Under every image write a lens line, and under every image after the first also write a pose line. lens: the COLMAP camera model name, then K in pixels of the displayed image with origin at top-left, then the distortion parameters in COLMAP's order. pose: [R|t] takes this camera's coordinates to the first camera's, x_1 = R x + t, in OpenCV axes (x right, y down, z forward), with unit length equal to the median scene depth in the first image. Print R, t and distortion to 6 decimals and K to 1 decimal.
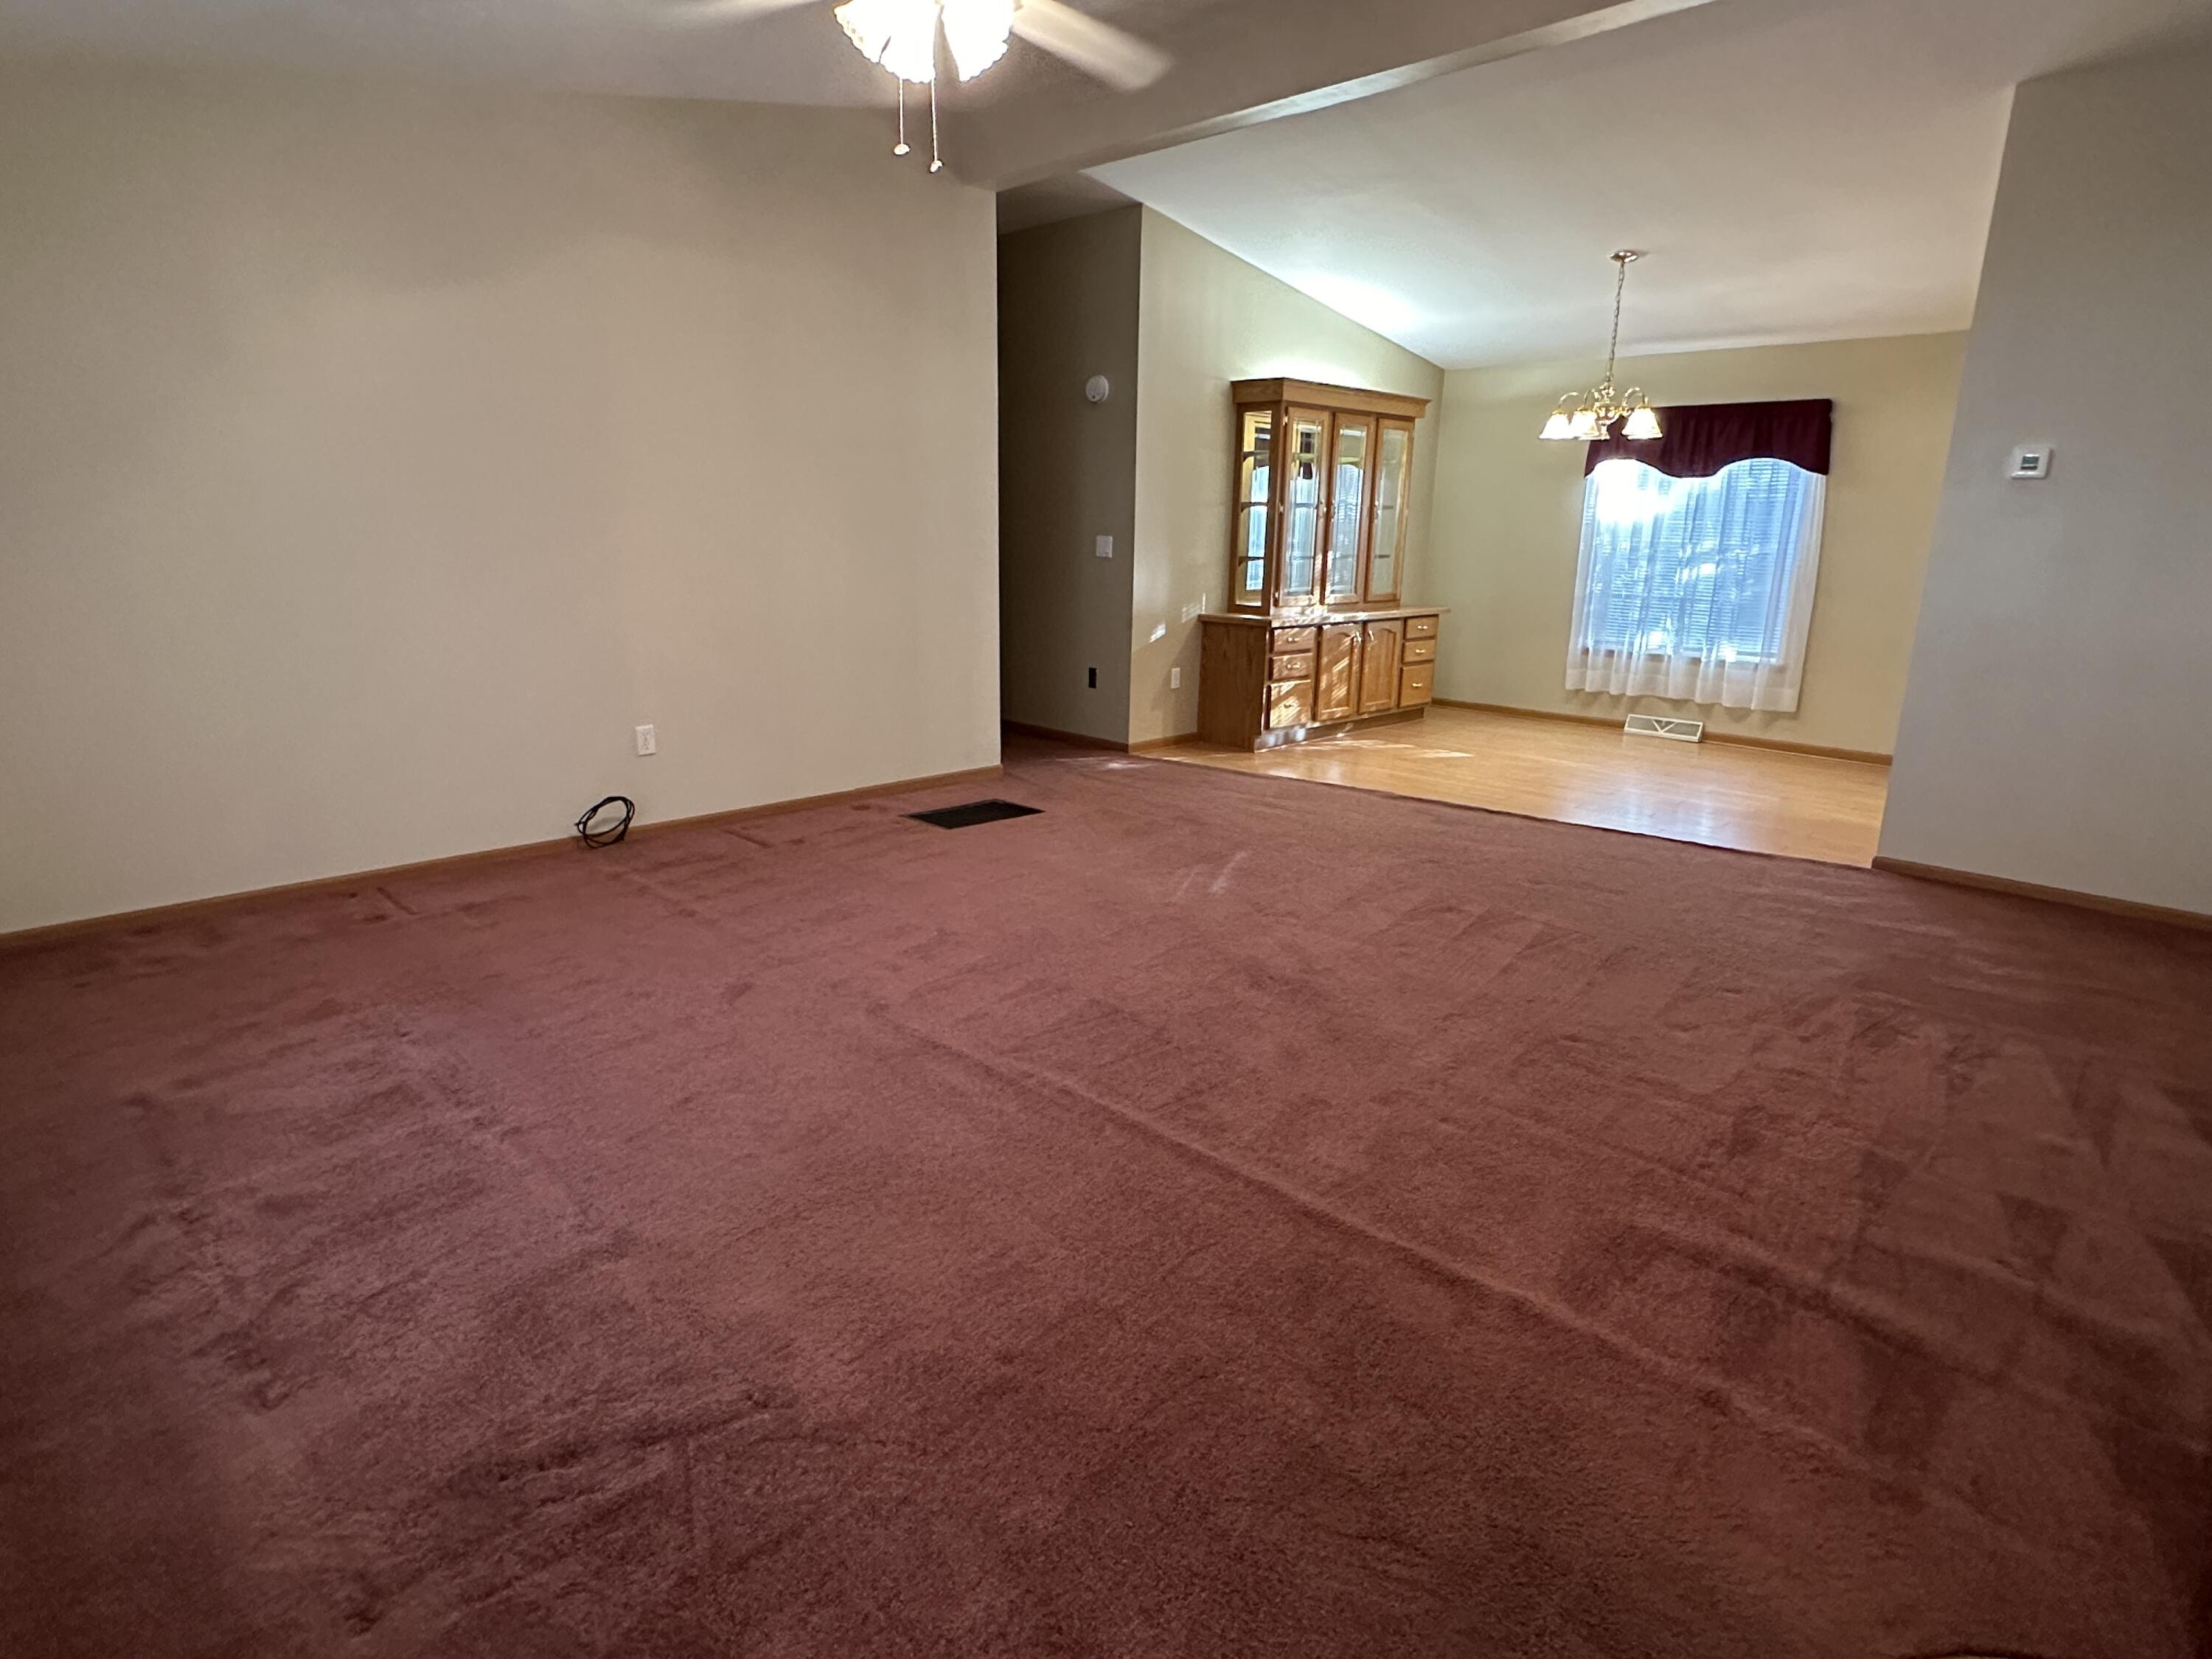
lens RADIAL K [[1216.3, 0, 1106.0], [0, 1216.3, 829.5], [0, 0, 1]] dist [-0.002585, -0.000546]
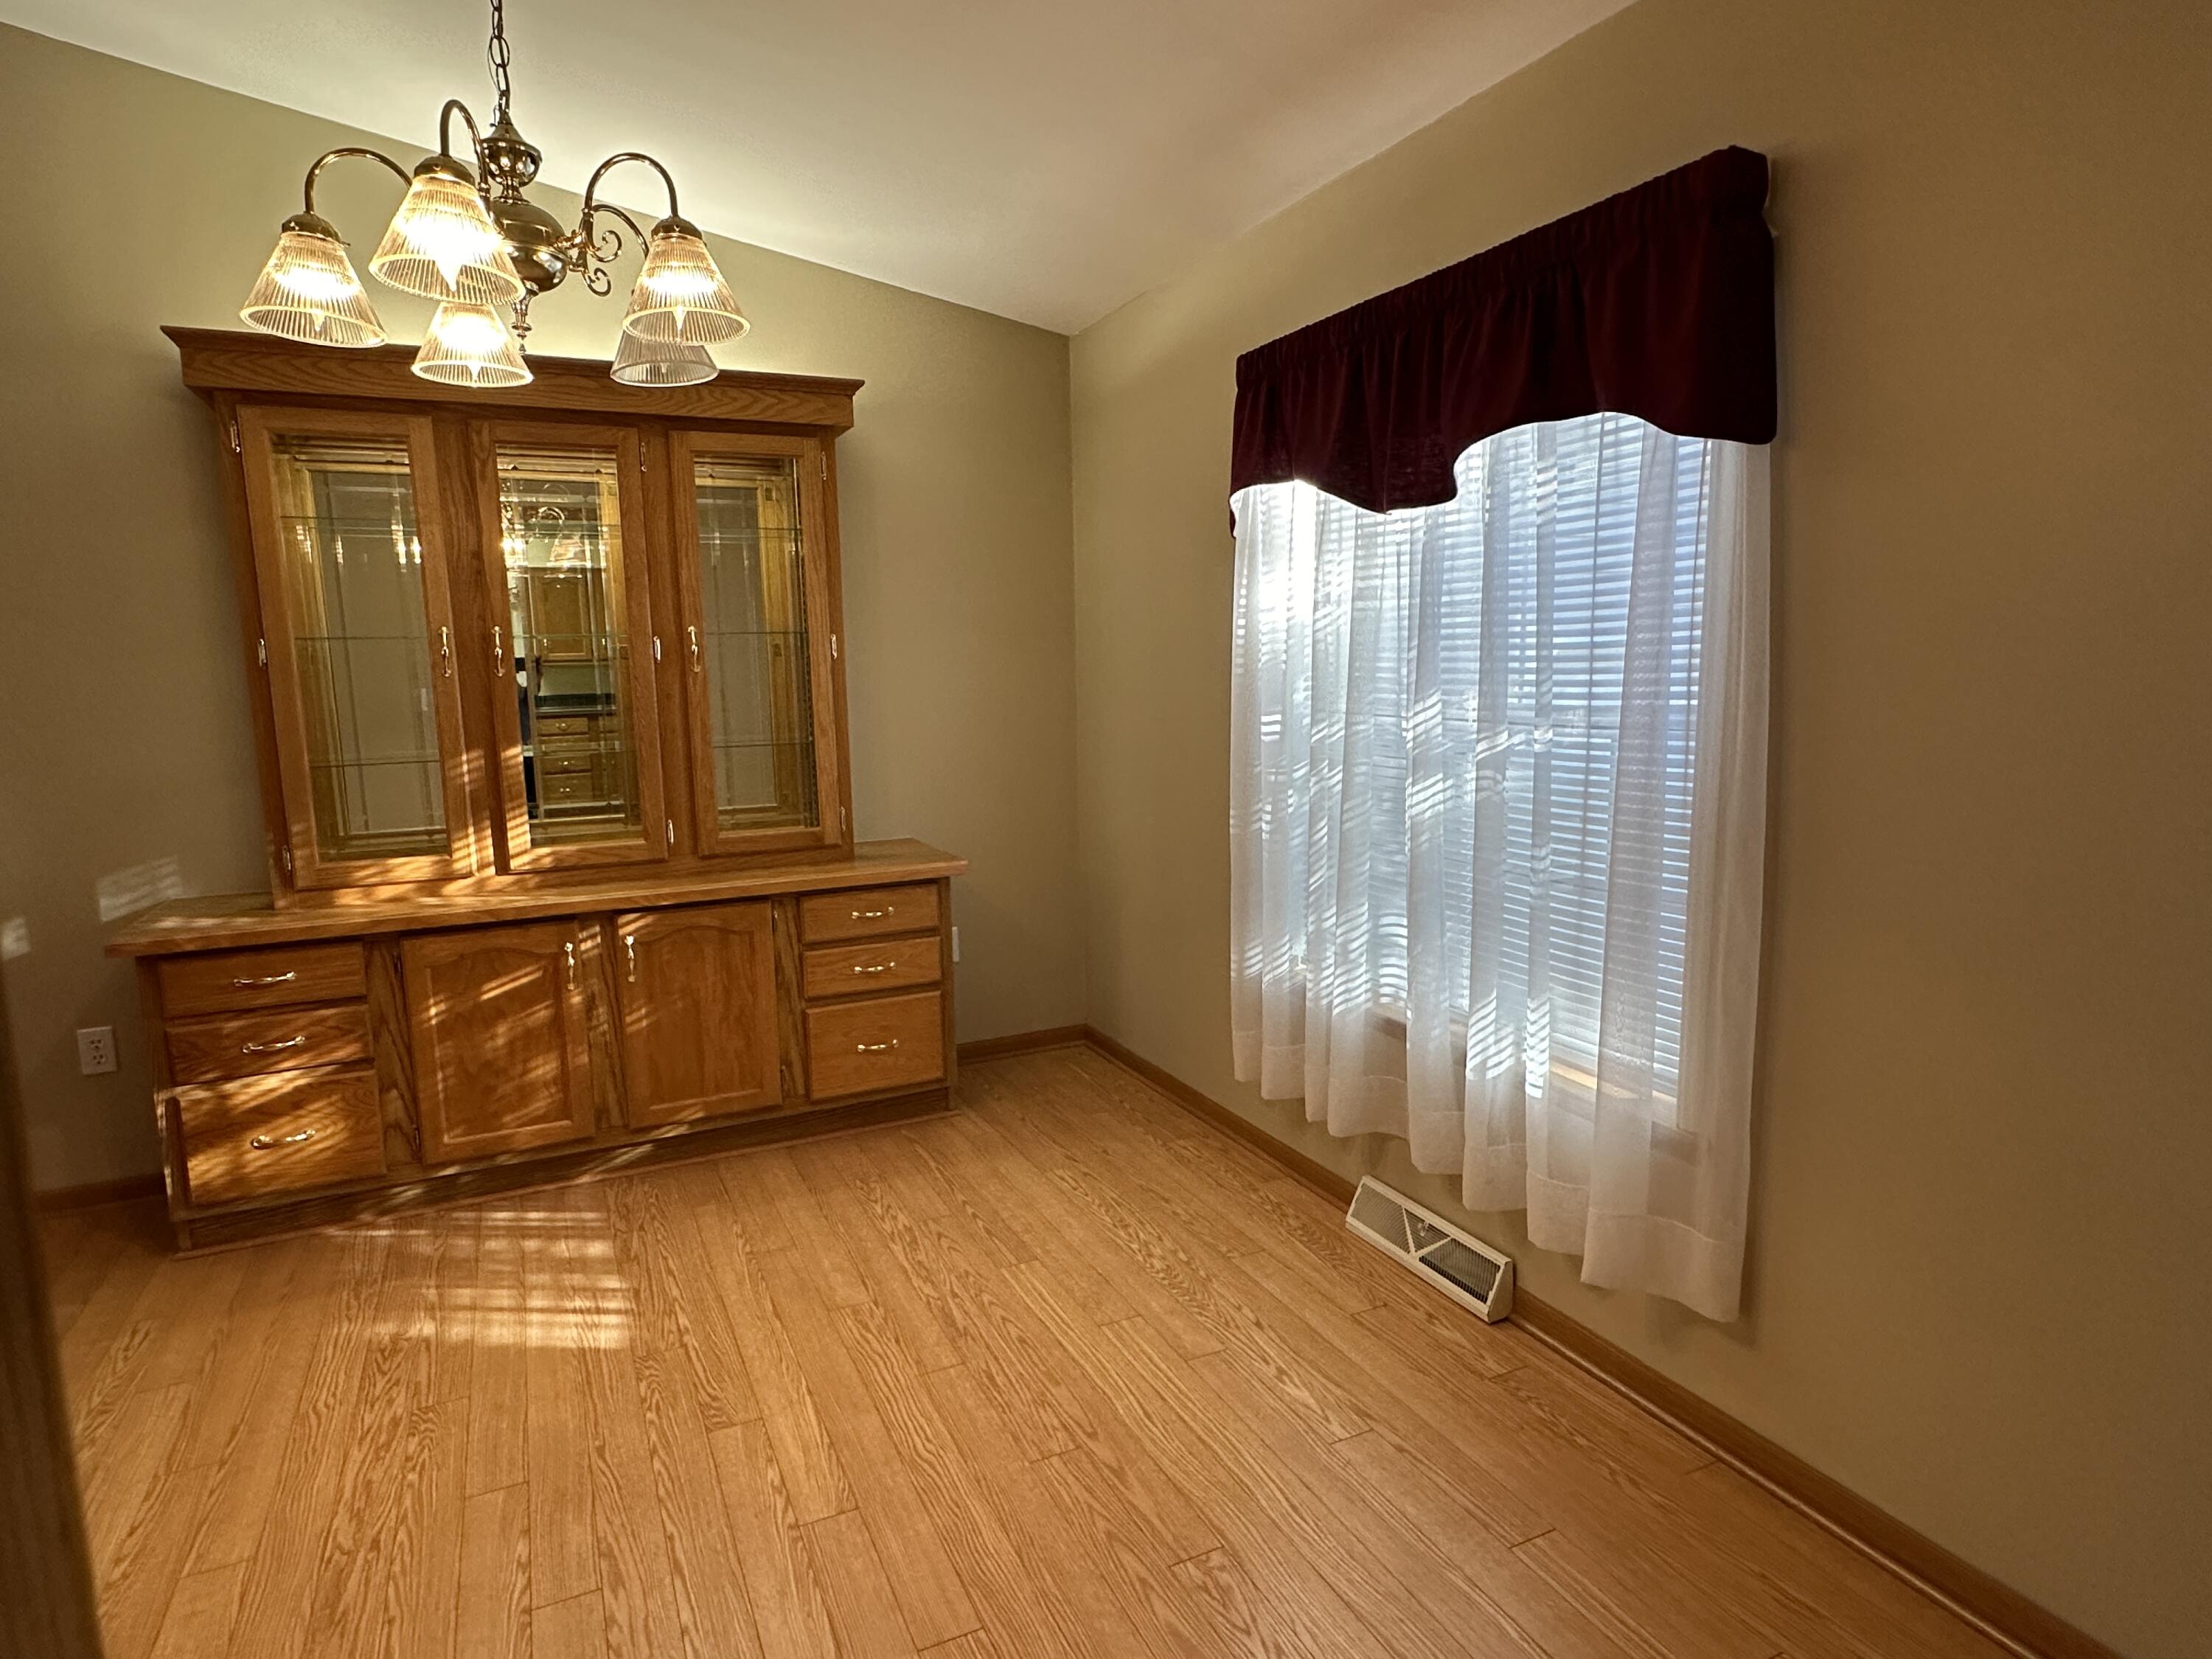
lens RADIAL K [[1216.3, 0, 1106.0], [0, 1216.3, 829.5], [0, 0, 1]] dist [-0.002585, -0.000546]
pose [[0.939306, 0.010054, -0.342933, 0.491299], [-0.055656, 0.990795, -0.123397, -0.150545], [0.338536, 0.134994, 0.931220, 0.644040]]
